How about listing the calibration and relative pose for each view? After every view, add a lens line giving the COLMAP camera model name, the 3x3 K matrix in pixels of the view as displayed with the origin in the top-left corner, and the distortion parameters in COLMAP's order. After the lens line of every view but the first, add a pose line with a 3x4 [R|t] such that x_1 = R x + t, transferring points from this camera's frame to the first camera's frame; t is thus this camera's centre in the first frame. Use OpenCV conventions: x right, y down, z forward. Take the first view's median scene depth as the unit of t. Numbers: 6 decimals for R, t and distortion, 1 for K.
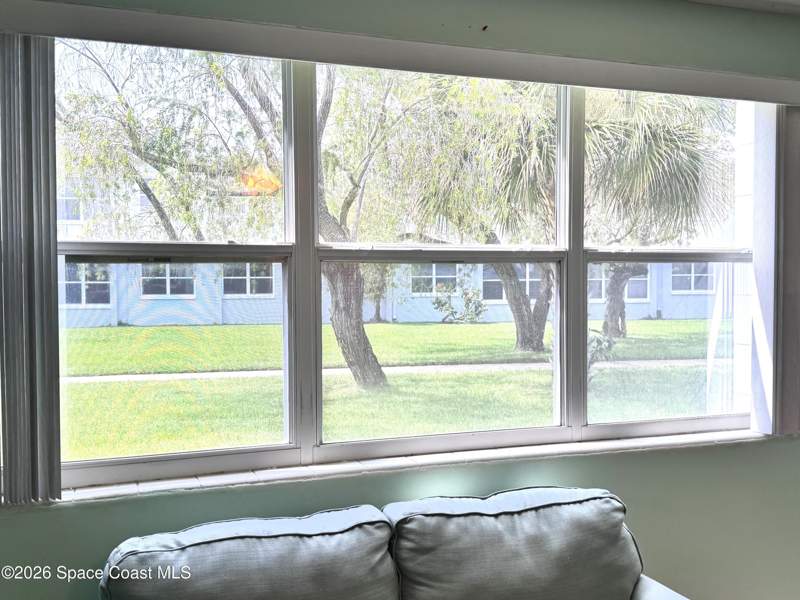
lens RADIAL K [[794.2, 0, 400.0], [0, 794.2, 299.5], [0, 0, 1]] dist [0.008175, 0.000000]
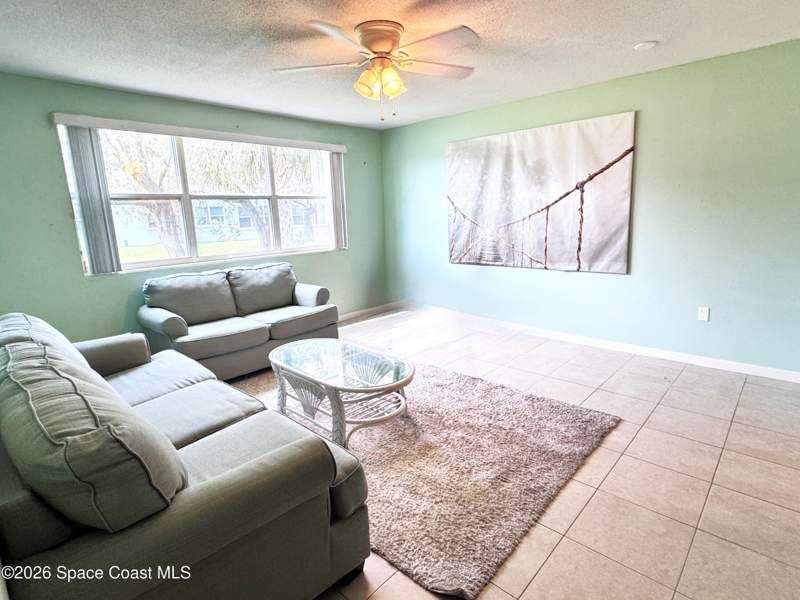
lens RADIAL K [[432.4, 0, 399.3], [0, 432.4, 299.0], [0, 0, 1]] dist [-0.007921, -0.000764]
pose [[0.896942, -0.112706, 0.427542, -0.137357], [0.041857, 0.984268, 0.171655, 0.084098], [-0.440163, -0.136069, 0.887548, -0.968200]]
